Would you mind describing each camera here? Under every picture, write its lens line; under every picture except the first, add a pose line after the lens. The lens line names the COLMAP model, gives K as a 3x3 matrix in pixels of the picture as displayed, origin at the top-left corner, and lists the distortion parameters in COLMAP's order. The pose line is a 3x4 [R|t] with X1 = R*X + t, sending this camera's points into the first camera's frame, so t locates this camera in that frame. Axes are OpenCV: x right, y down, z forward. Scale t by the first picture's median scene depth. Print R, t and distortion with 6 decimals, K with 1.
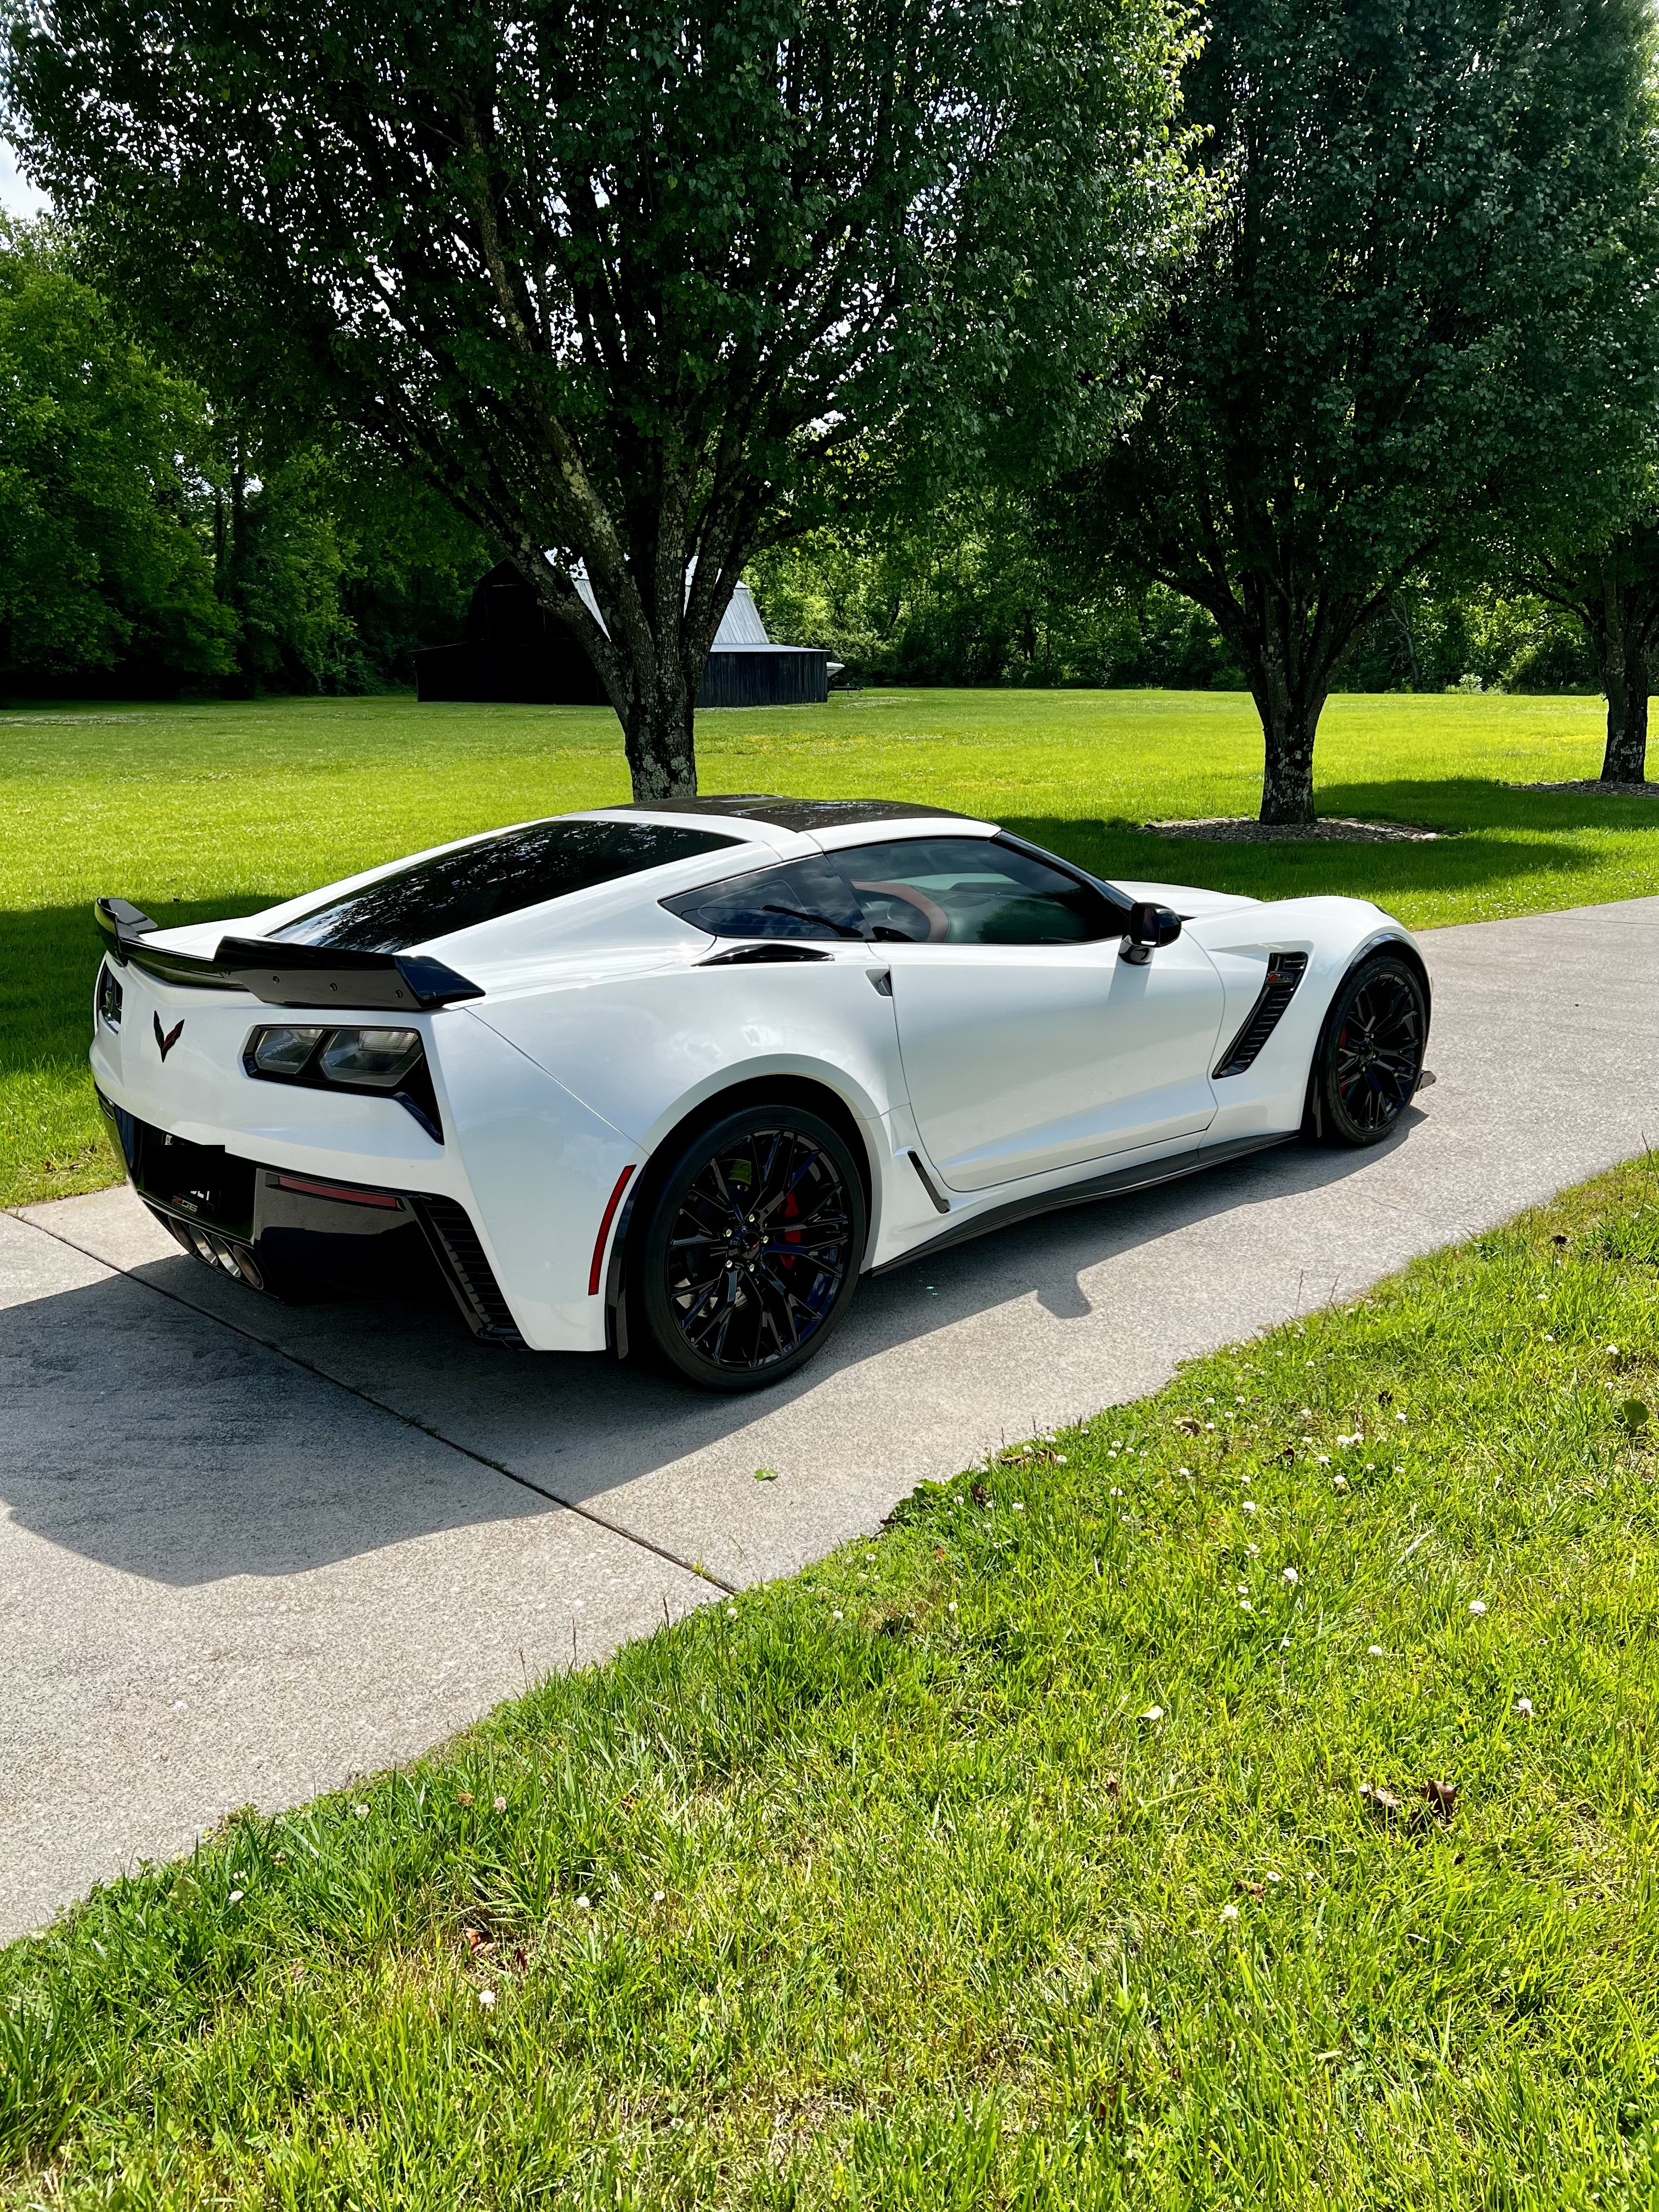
lens RADIAL K [[1716.9, 0, 829.5], [0, 1716.9, 1106.0], [0, 0, 1]] dist [0.043551, -0.071673]
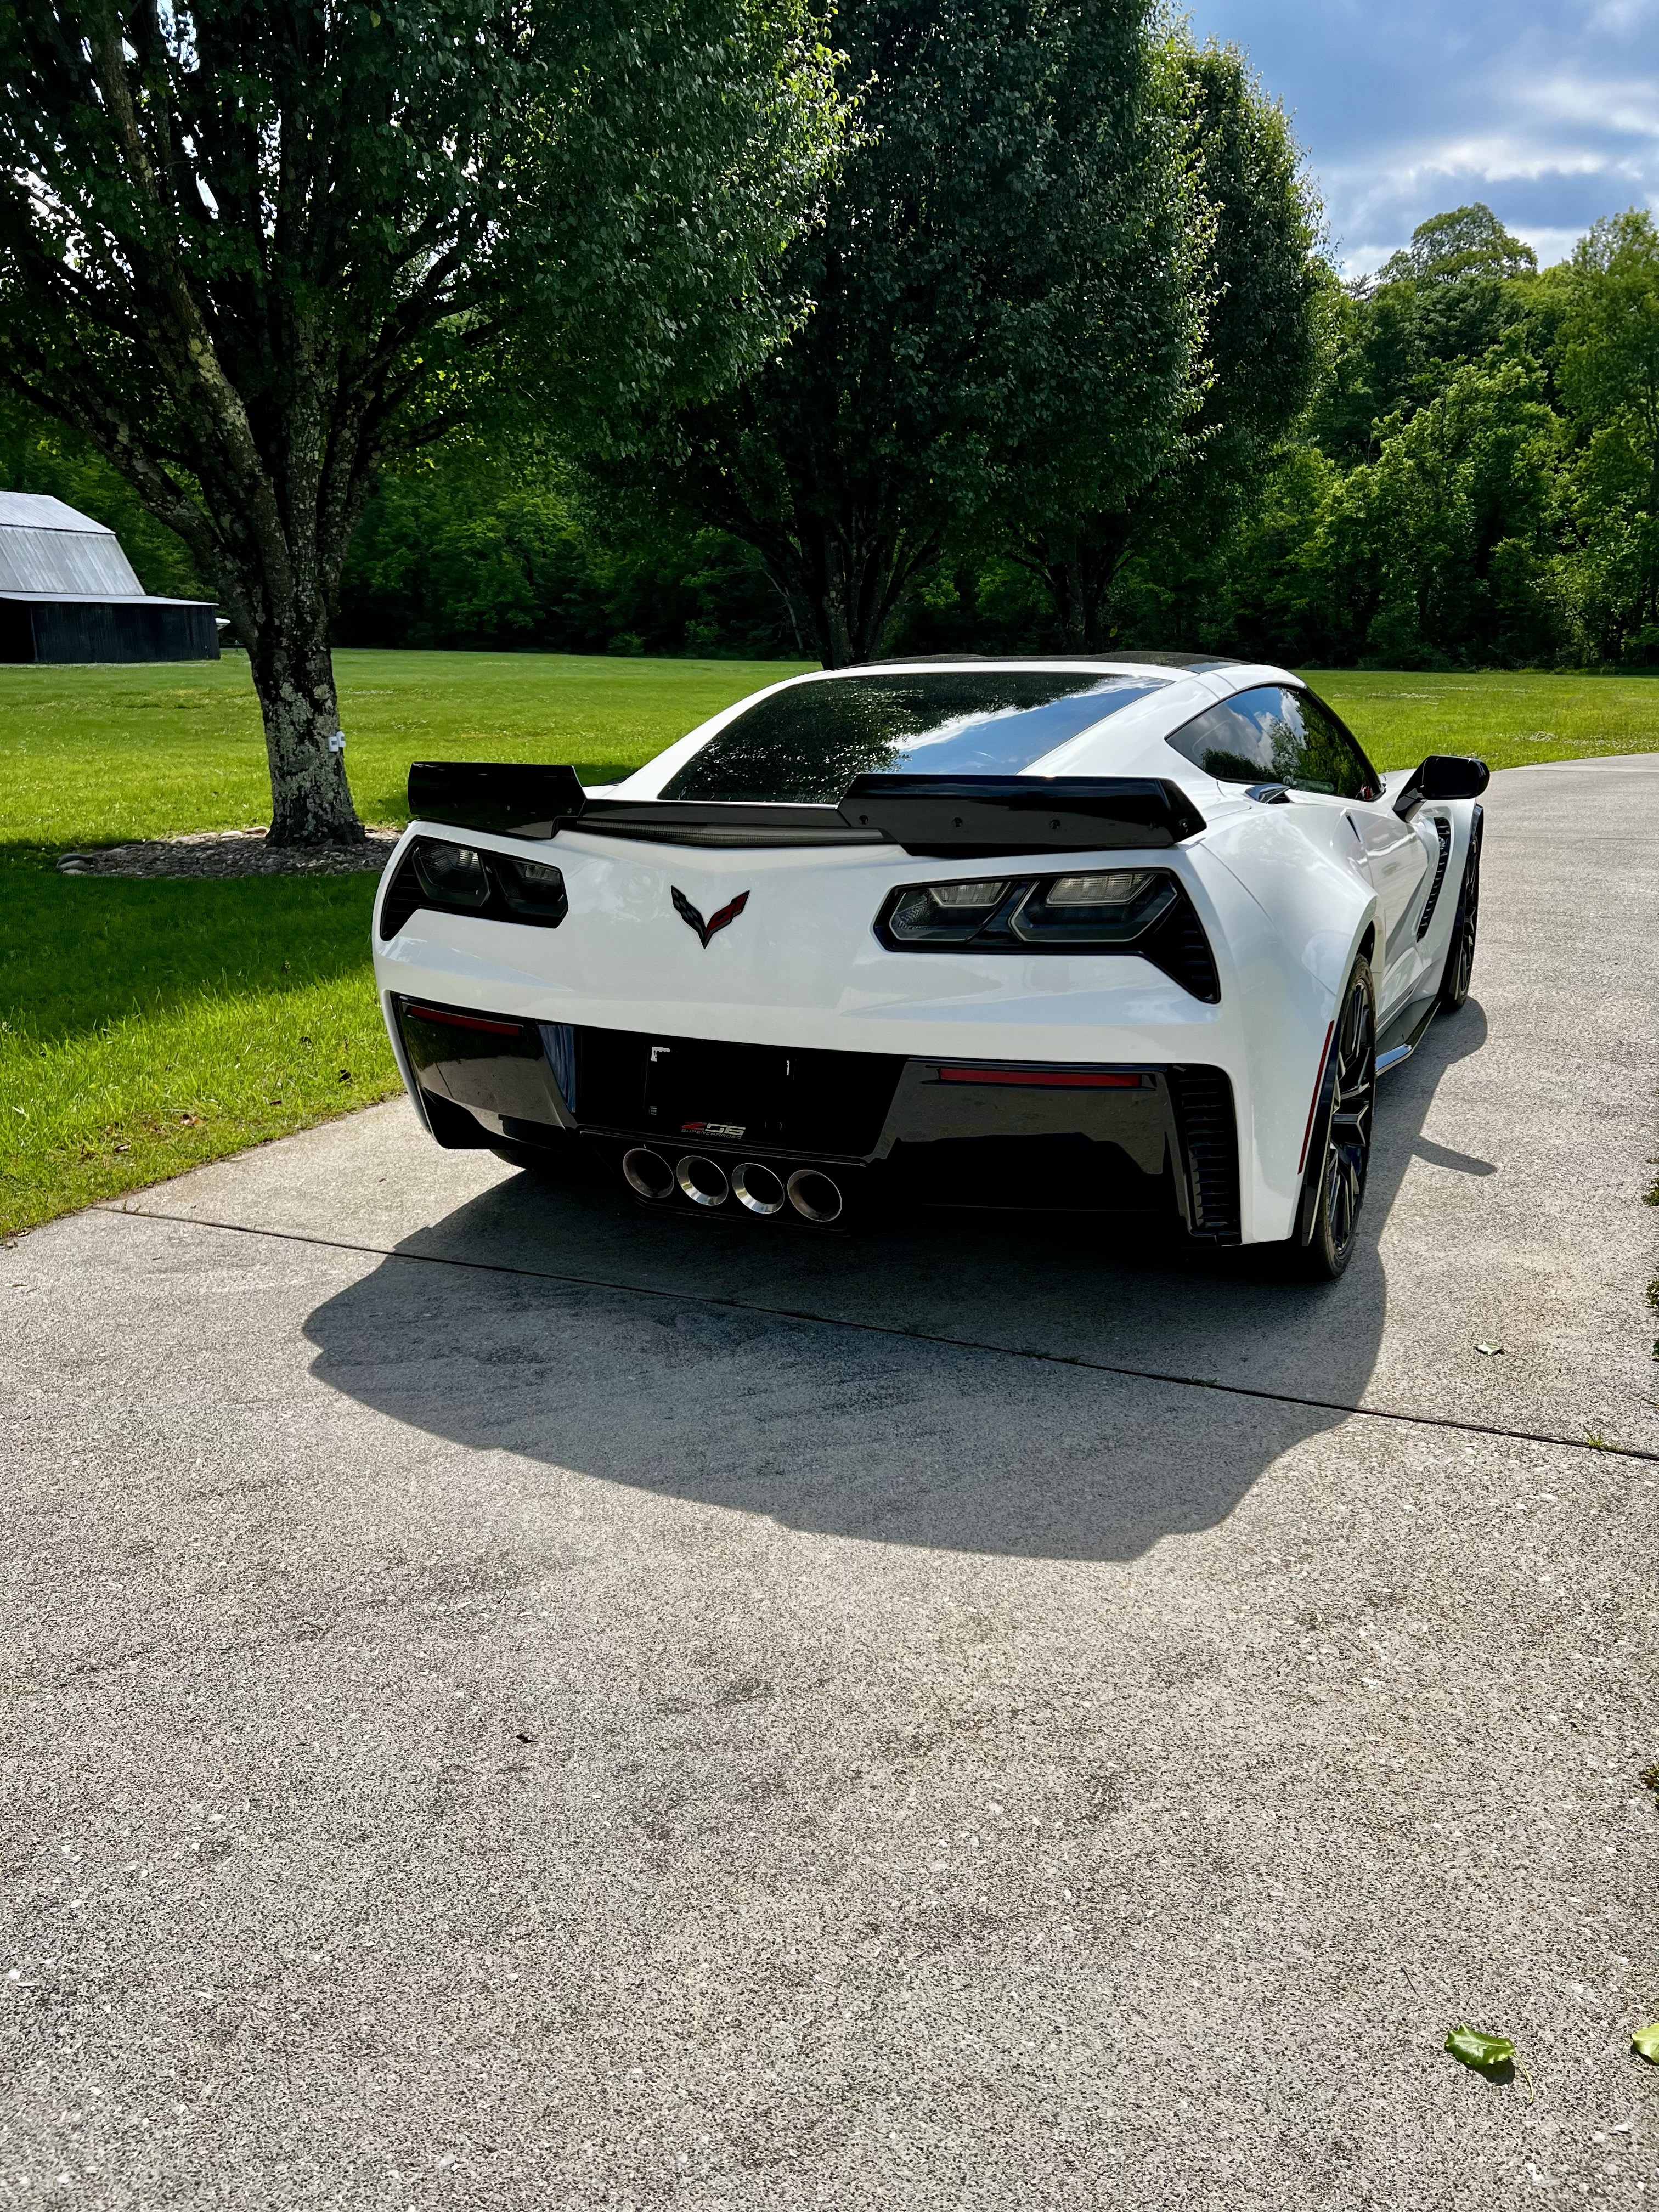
lens RADIAL K [[1647.1, 0, 828.5], [0, 1647.1, 1145.1], [0, 0, 1]] dist [0.005092, -0.000161]
pose [[0.922981, -0.099934, 0.371644, -0.189556], [0.082471, 0.994623, 0.062634, 0.006493], [-0.375905, -0.027160, 0.926260, 0.085951]]
